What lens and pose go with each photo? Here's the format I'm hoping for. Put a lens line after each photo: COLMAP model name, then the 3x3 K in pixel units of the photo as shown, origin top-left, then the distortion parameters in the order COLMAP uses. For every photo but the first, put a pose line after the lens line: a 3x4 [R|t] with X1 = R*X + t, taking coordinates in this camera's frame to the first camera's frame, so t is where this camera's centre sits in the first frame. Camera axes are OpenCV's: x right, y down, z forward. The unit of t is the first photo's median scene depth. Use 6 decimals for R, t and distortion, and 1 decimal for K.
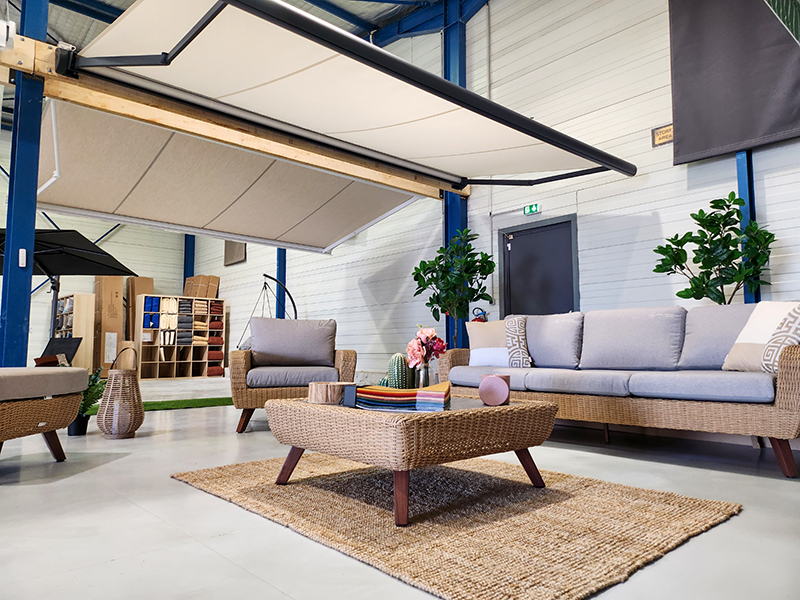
lens RADIAL K [[568.2, 0, 400.0], [0, 568.2, 300.0], [0, 0, 1]] dist [0.047584, -0.001206]
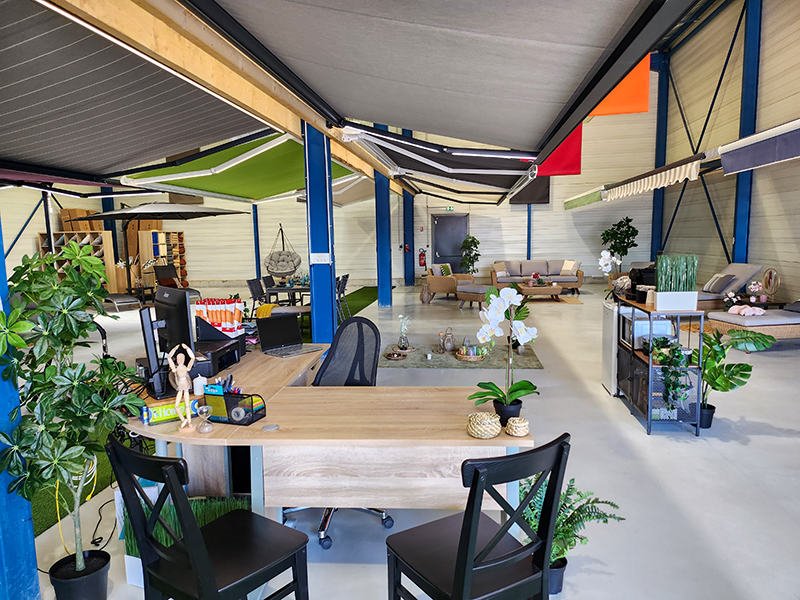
lens RADIAL K [[568.2, 0, 400.0], [0, 568.2, 300.0], [0, 0, 1]] dist [0.047584, -0.001206]
pose [[0.753037, -0.088602, 0.651986, -2.646088], [-0.042922, 0.982167, 0.183048, -0.361653], [-0.656577, -0.165826, 0.735804, -1.212498]]
